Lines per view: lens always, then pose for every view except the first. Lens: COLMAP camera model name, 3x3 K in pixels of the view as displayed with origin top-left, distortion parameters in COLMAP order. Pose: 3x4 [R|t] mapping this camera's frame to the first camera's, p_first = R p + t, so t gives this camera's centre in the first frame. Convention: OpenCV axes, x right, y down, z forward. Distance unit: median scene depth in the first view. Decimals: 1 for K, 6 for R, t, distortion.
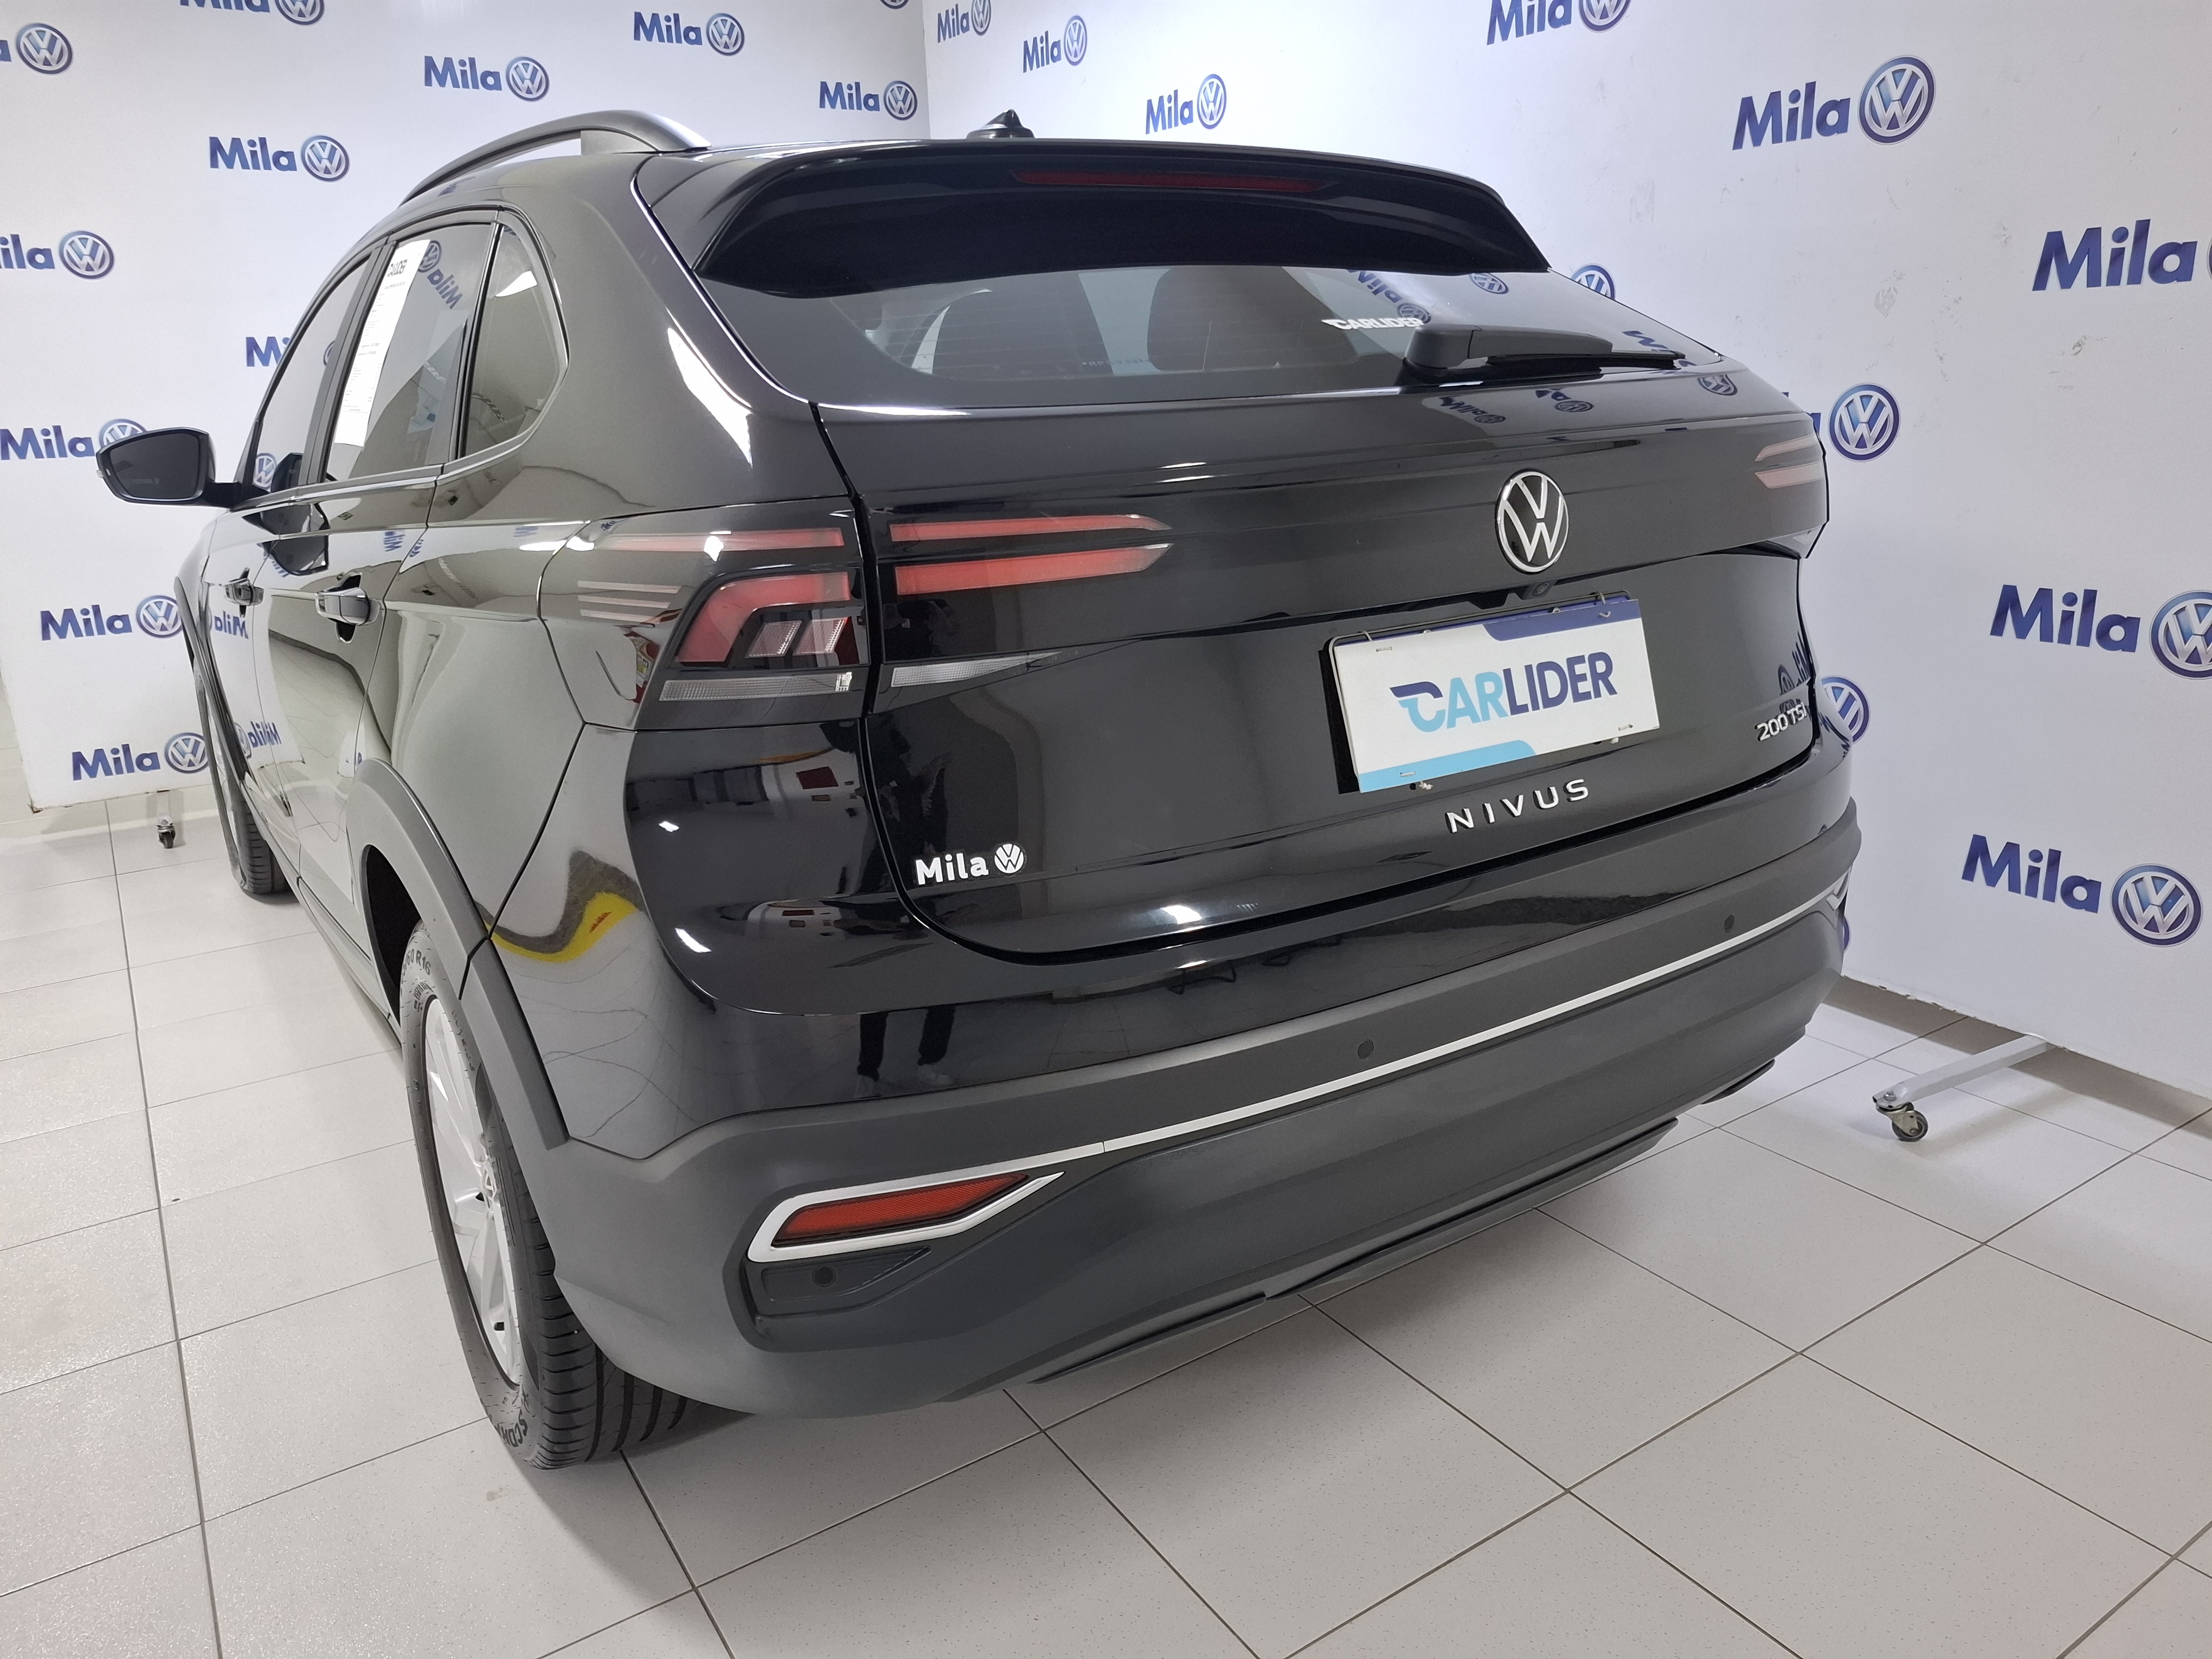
lens RADIAL K [[1479.7, 0, 1106.0], [0, 1479.7, 829.5], [0, 0, 1]] dist [0.101998, -0.126921]
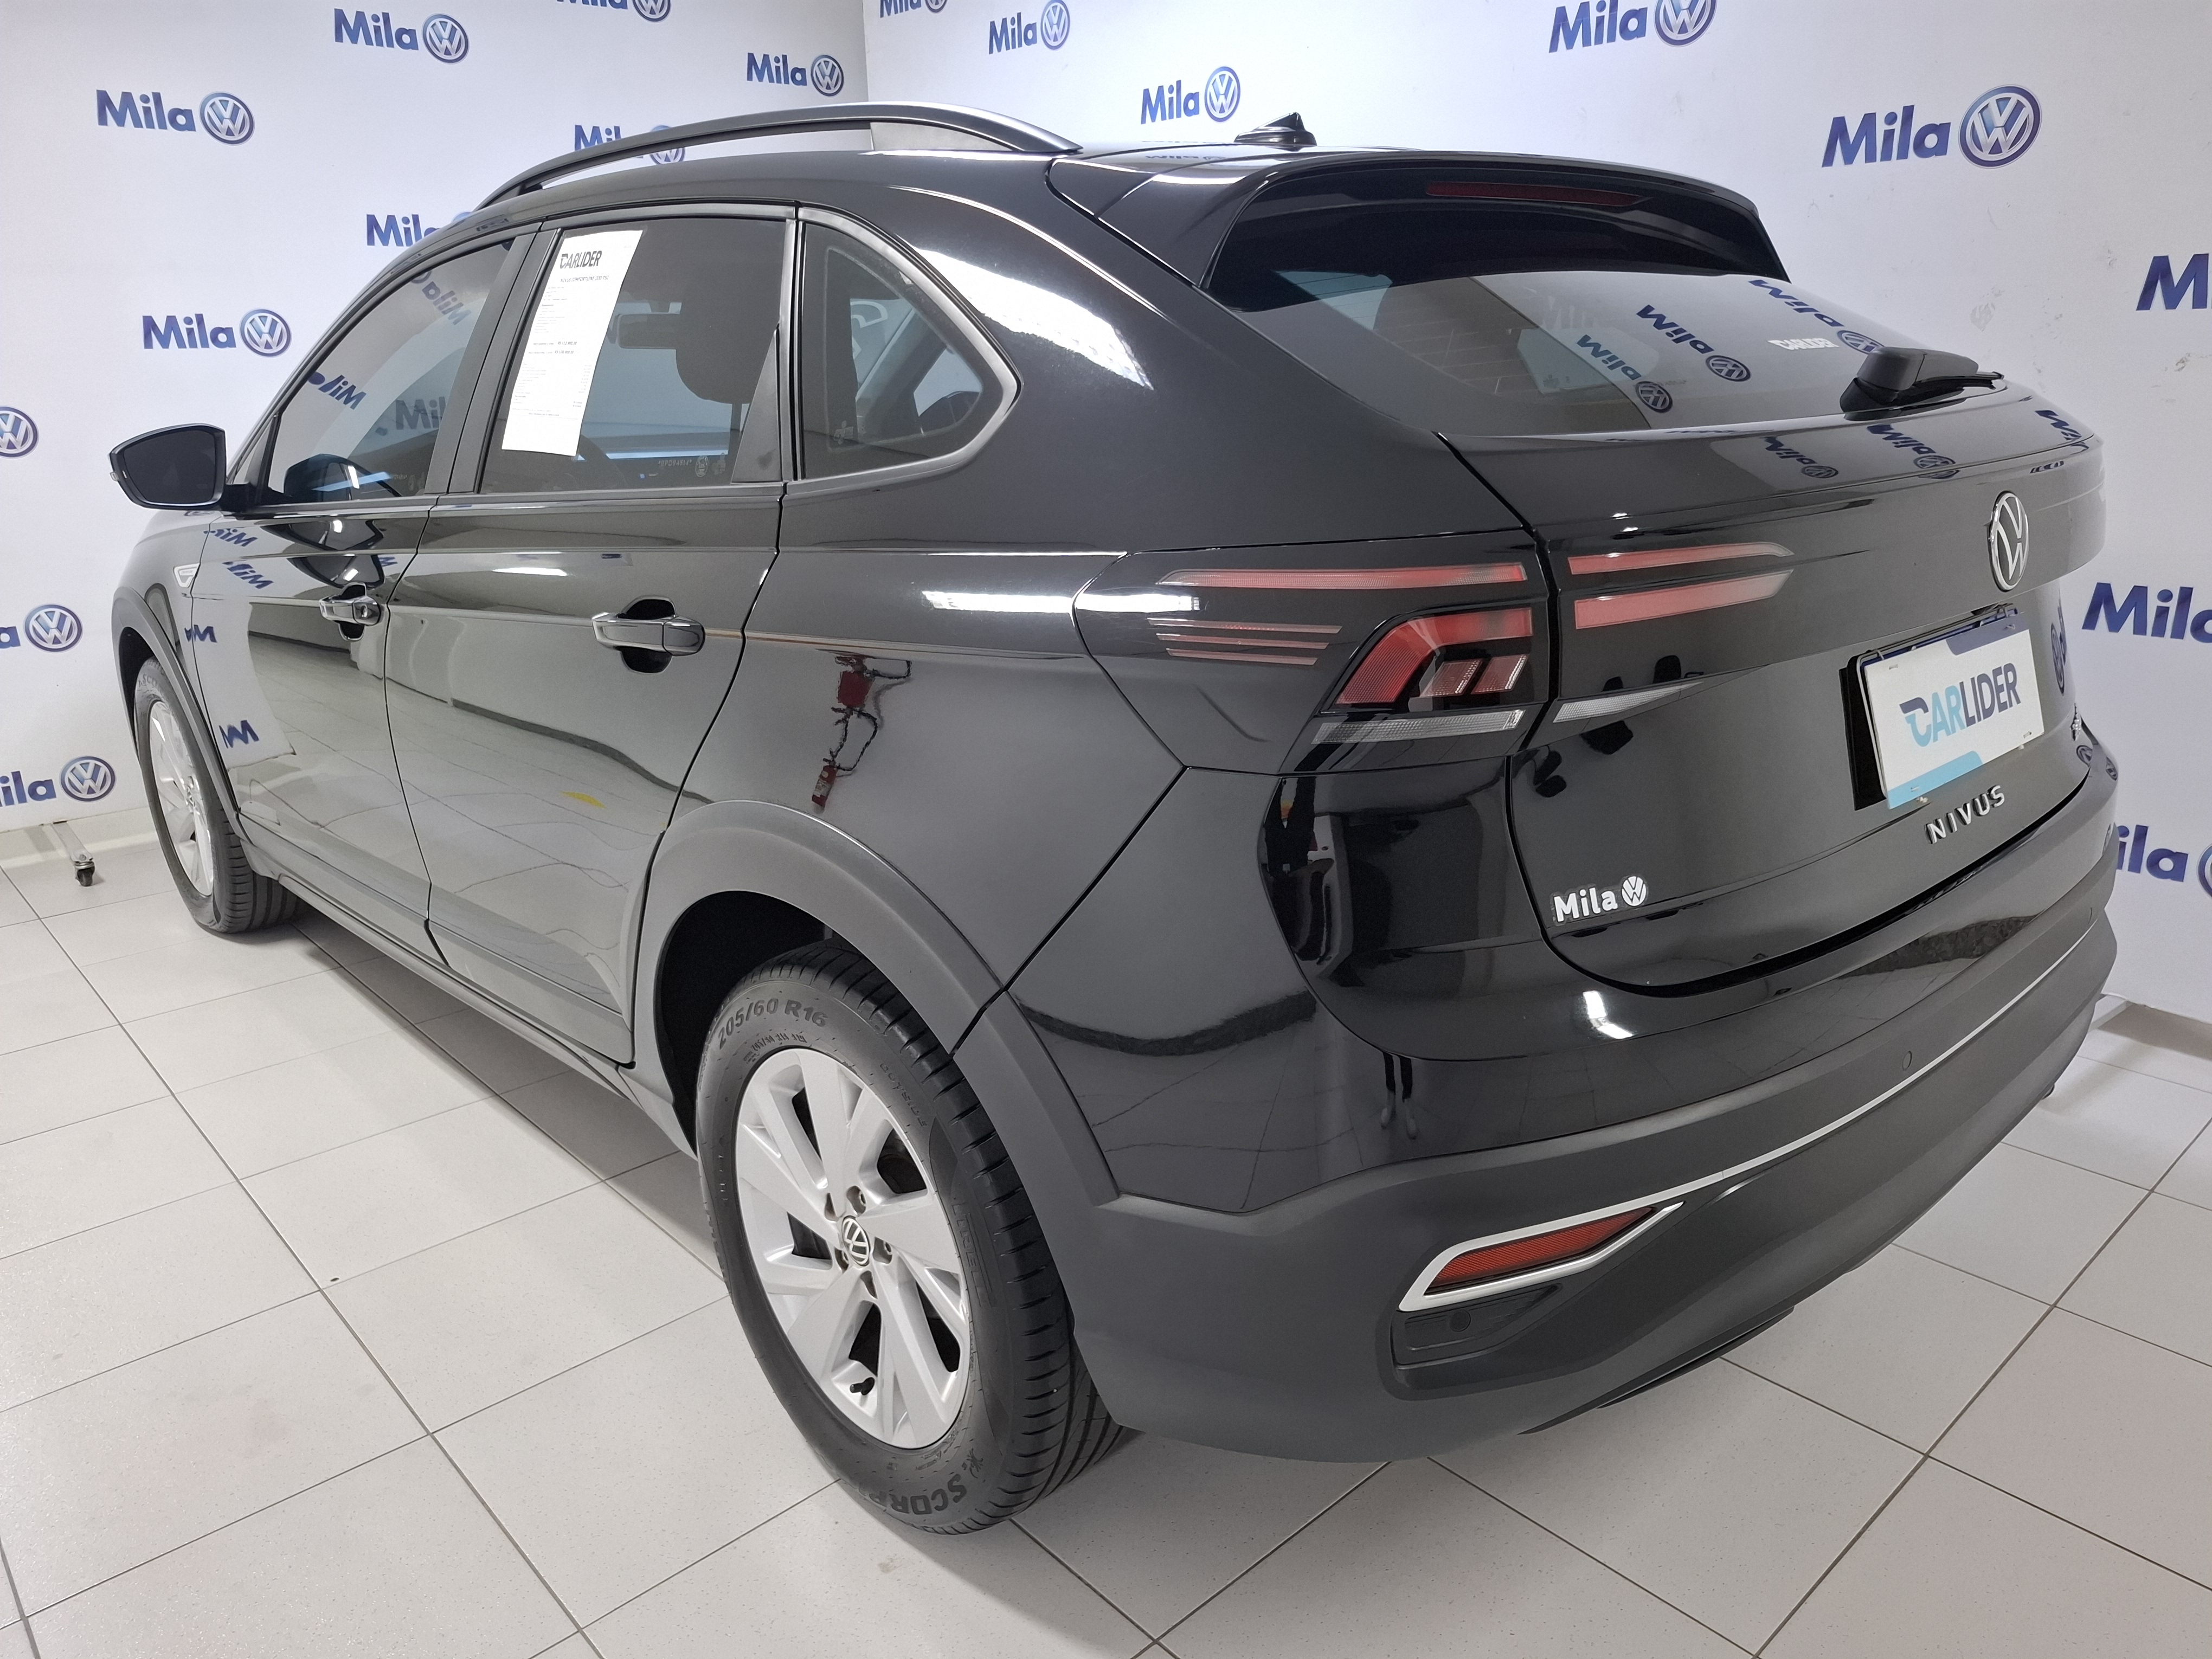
lens RADIAL K [[1491.1, 0, 1073.7], [0, 1491.1, 843.4], [0, 0, 1]] dist [0.066386, -0.070053]
pose [[0.988315, -0.036440, 0.148007, -0.298020], [0.033422, 0.999181, 0.022826, -0.024341], [-0.148718, -0.017613, 0.988723, 0.032366]]
